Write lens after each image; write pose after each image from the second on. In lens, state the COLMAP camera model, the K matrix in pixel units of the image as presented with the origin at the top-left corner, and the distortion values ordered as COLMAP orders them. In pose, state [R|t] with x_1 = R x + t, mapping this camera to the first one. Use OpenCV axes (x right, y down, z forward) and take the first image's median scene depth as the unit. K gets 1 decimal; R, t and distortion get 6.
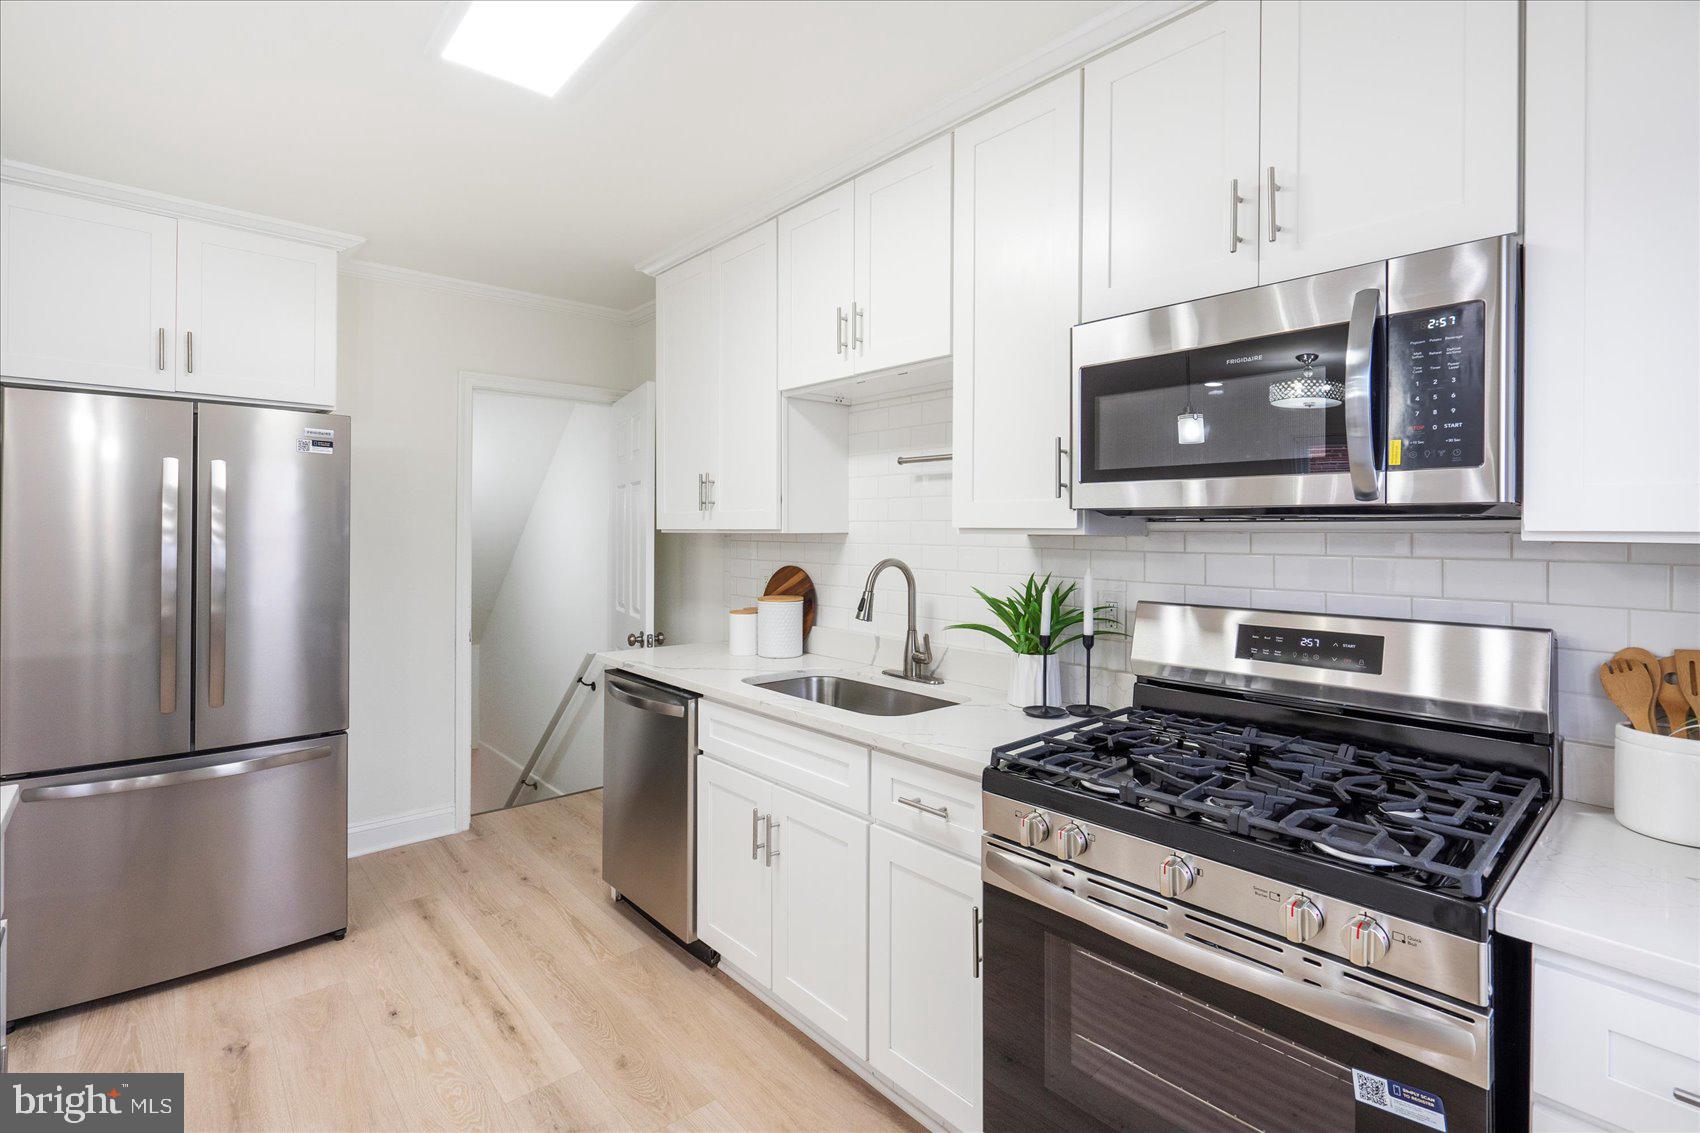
lens RADIAL K [[771.3, 0, 840.5], [0, 771.3, 533.2], [0, 0, 1]] dist [-0.000460, 0.000117]
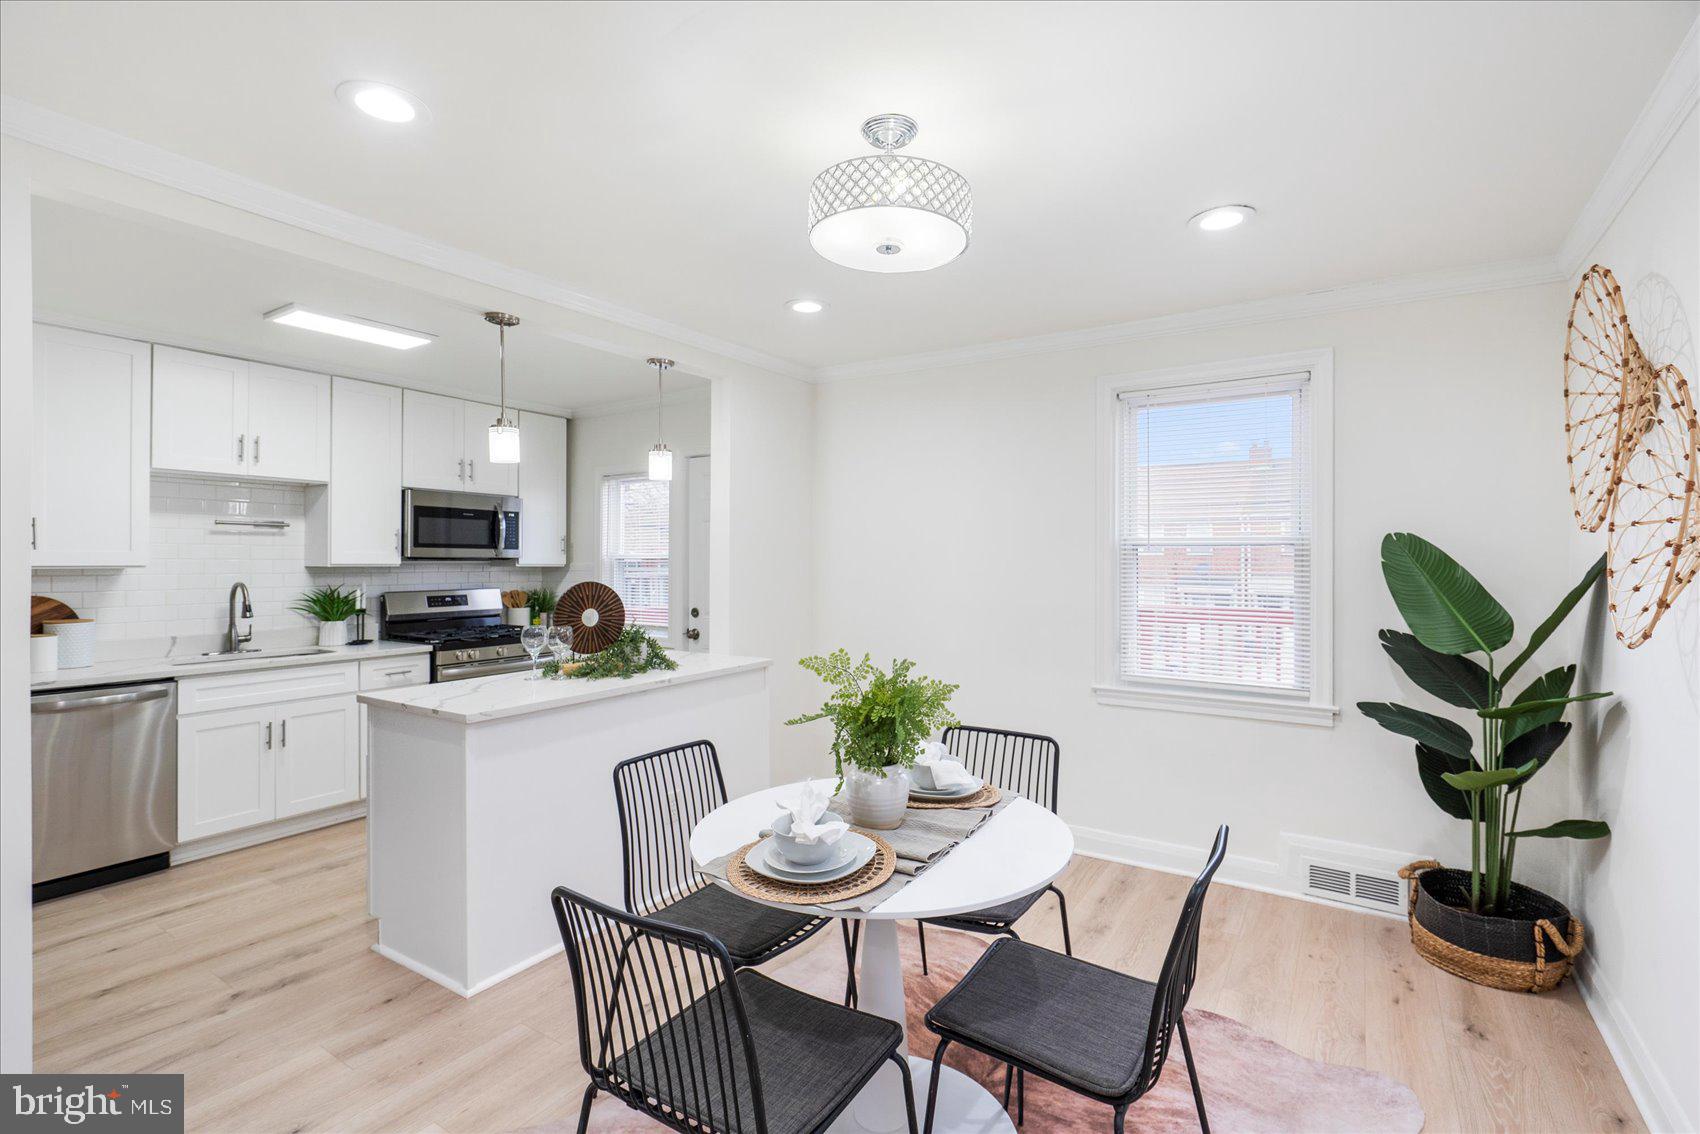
lens RADIAL K [[791.1, 0, 854.2], [0, 791.1, 541.8], [0, 0, 1]] dist [0.001231, 0.000644]
pose [[-0.256445, 0.017269, 0.966405, -2.529531], [-0.001668, 0.999831, -0.018309, -0.032970], [-0.966558, -0.006308, -0.256372, 0.183093]]
